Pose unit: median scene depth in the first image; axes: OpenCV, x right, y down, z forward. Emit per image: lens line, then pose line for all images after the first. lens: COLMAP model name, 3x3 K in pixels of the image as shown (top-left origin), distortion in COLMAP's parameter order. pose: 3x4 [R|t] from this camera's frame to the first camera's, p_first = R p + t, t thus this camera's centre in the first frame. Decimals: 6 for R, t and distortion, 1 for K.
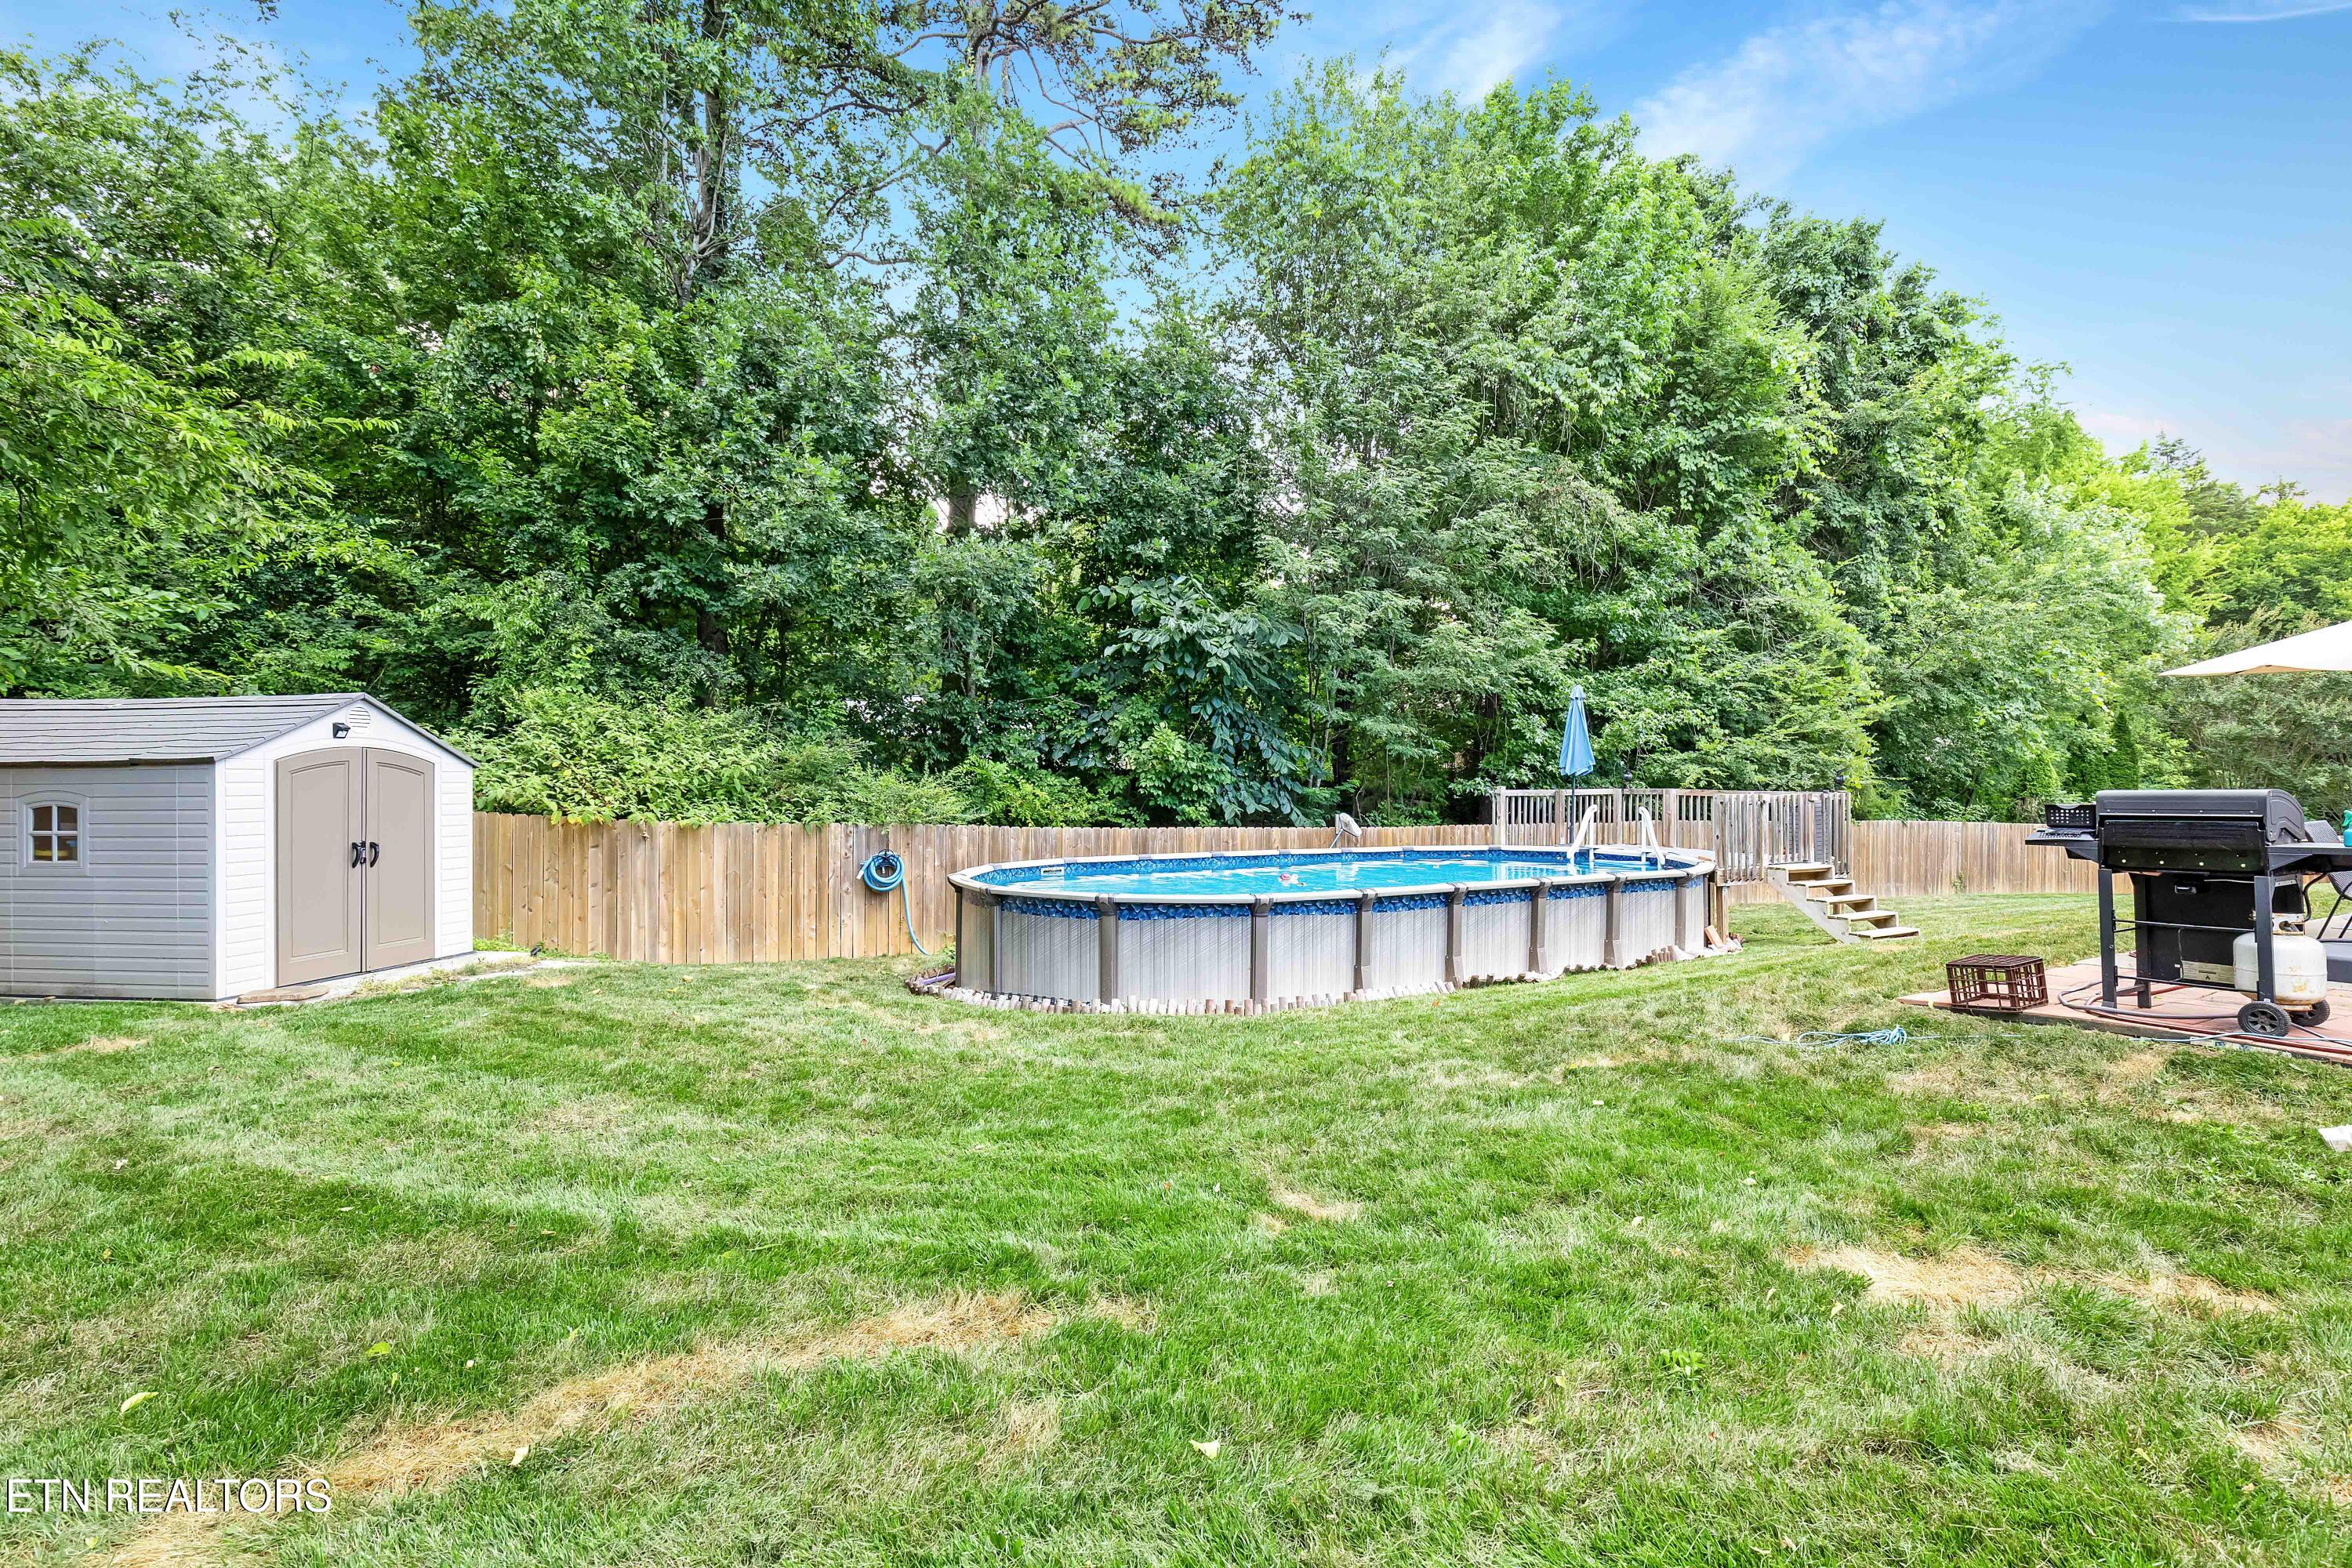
lens RADIAL K [[1073.8, 0, 1168.6], [0, 1073.8, 778.5], [0, 0, 1]] dist [0.001673, -0.000428]
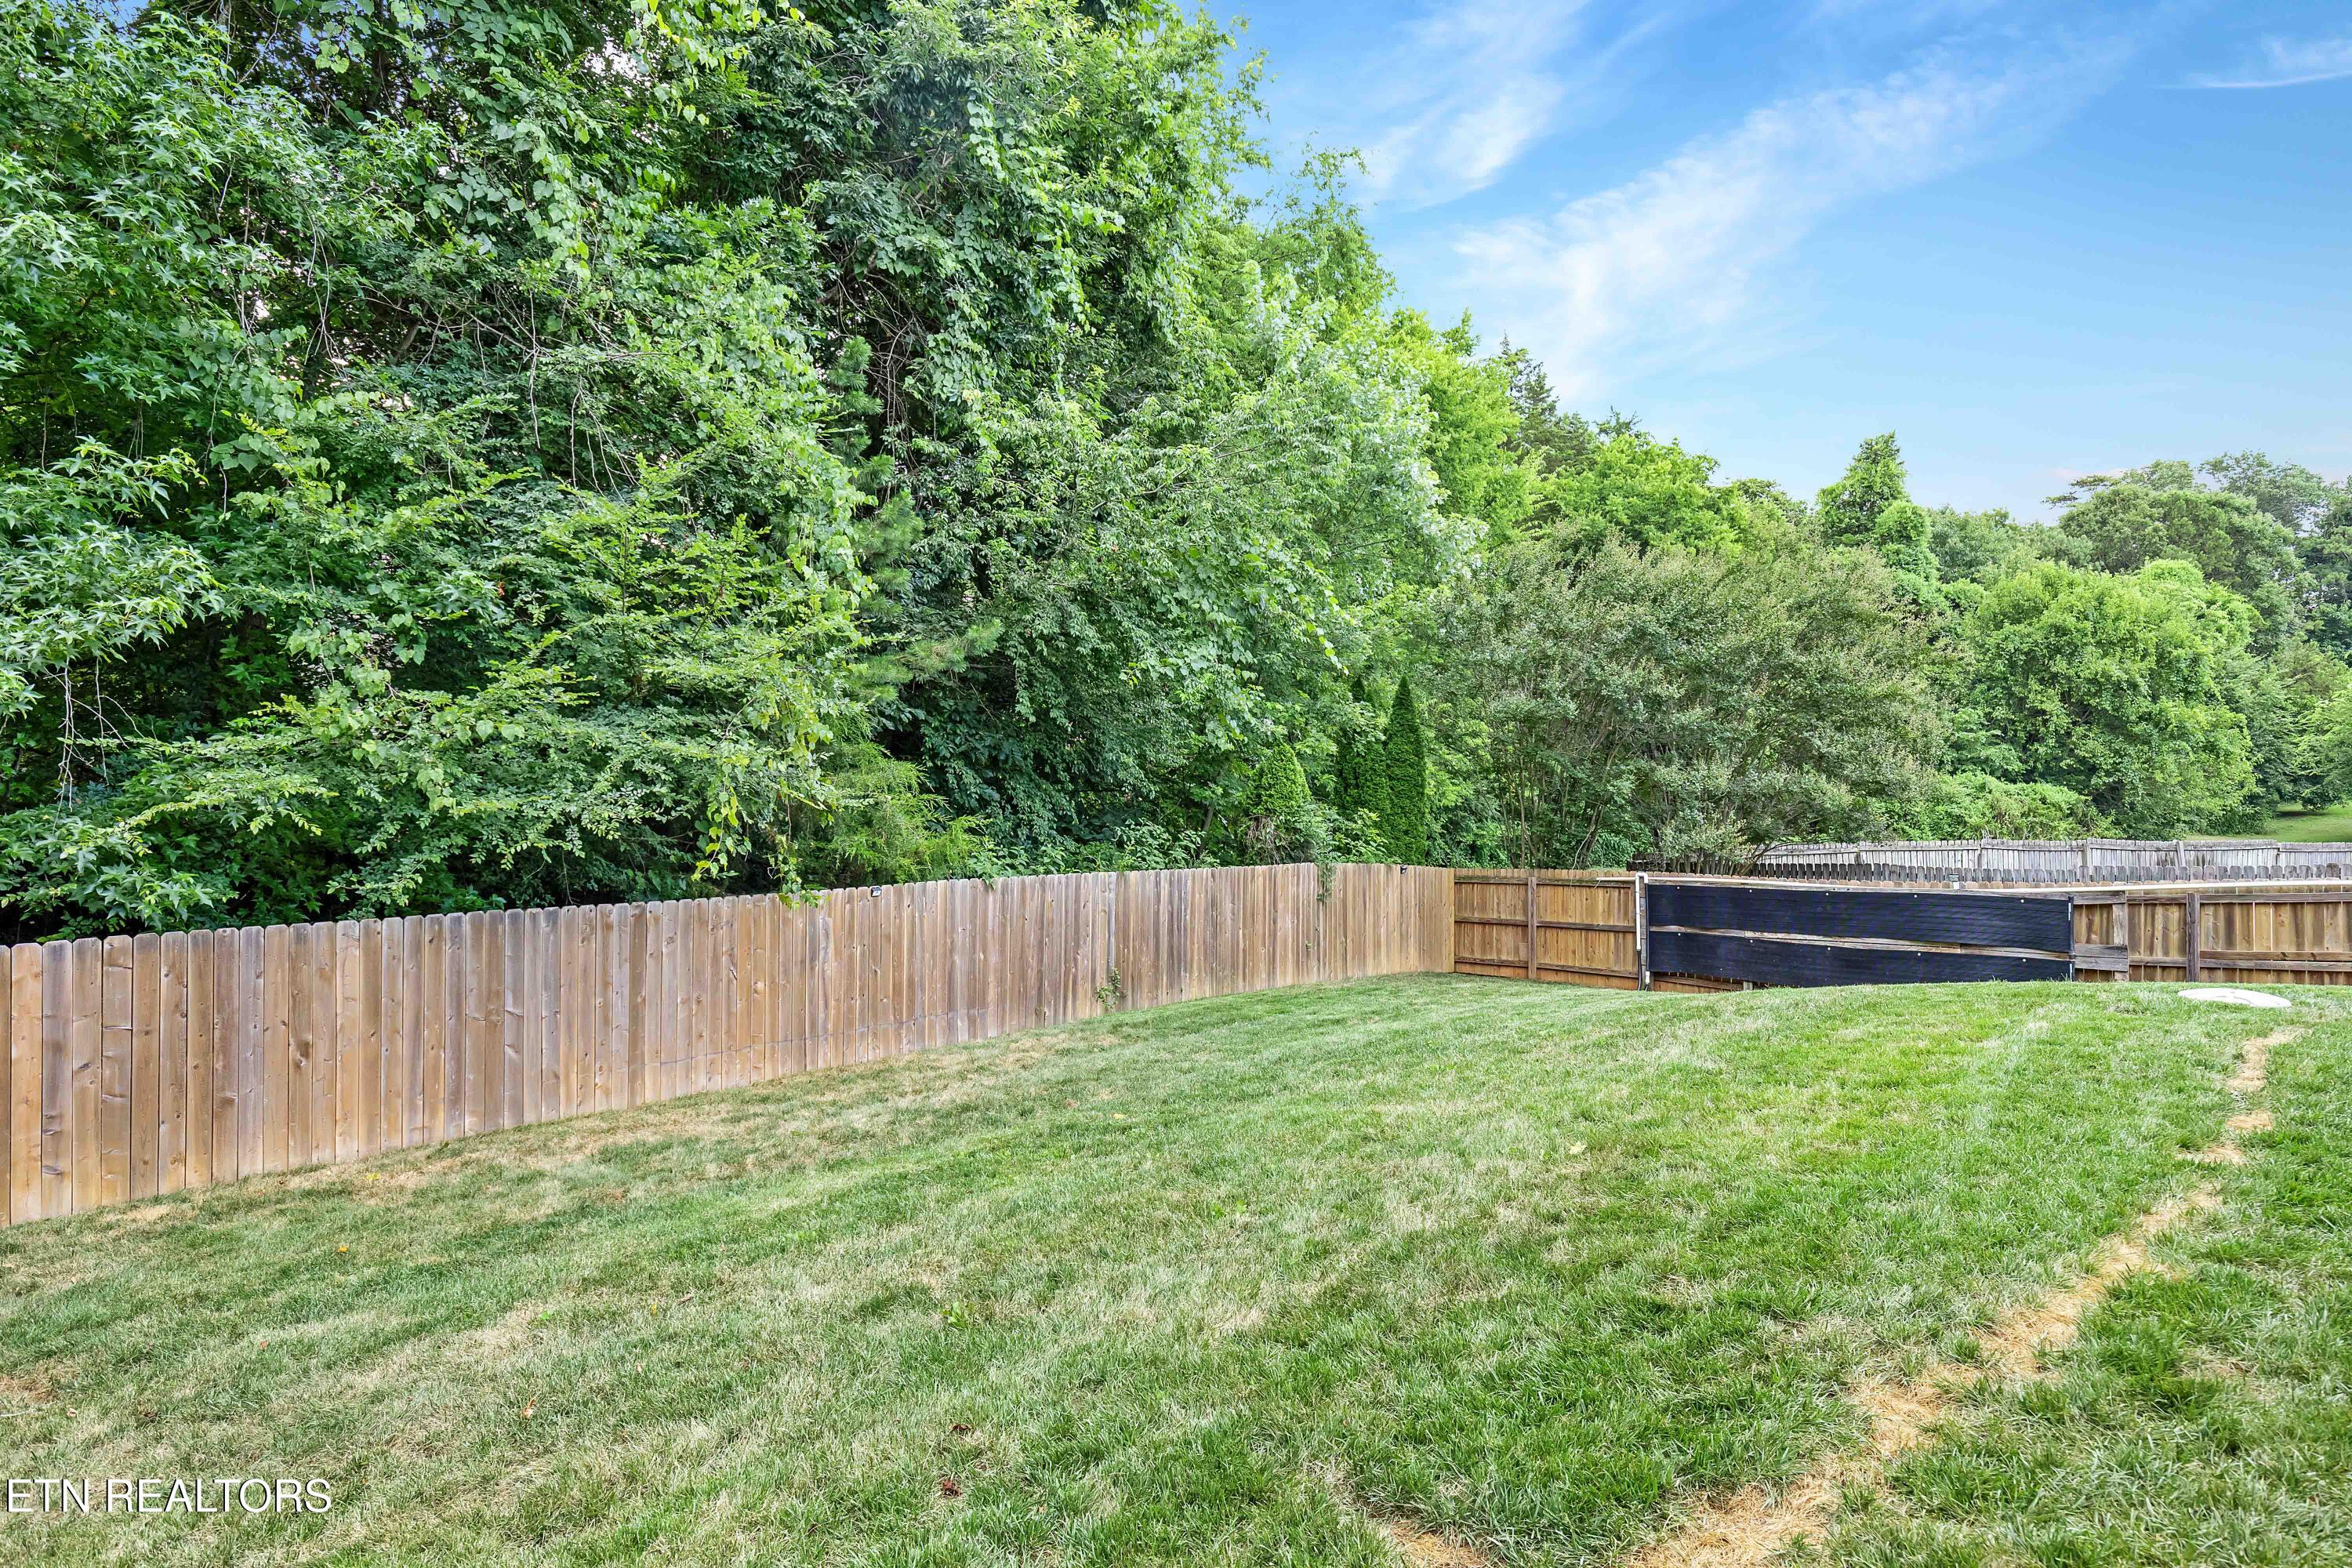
lens RADIAL K [[1460.4, 0, 1180.0], [0, 1460.4, 777.8], [0, 0, 1]] dist [0.004292, -0.000001]
pose [[0.879567, -0.006104, 0.475736, 0.417766], [0.005831, 0.999981, 0.002049, -0.006588], [-0.475739, 0.000972, 0.879586, 0.355072]]
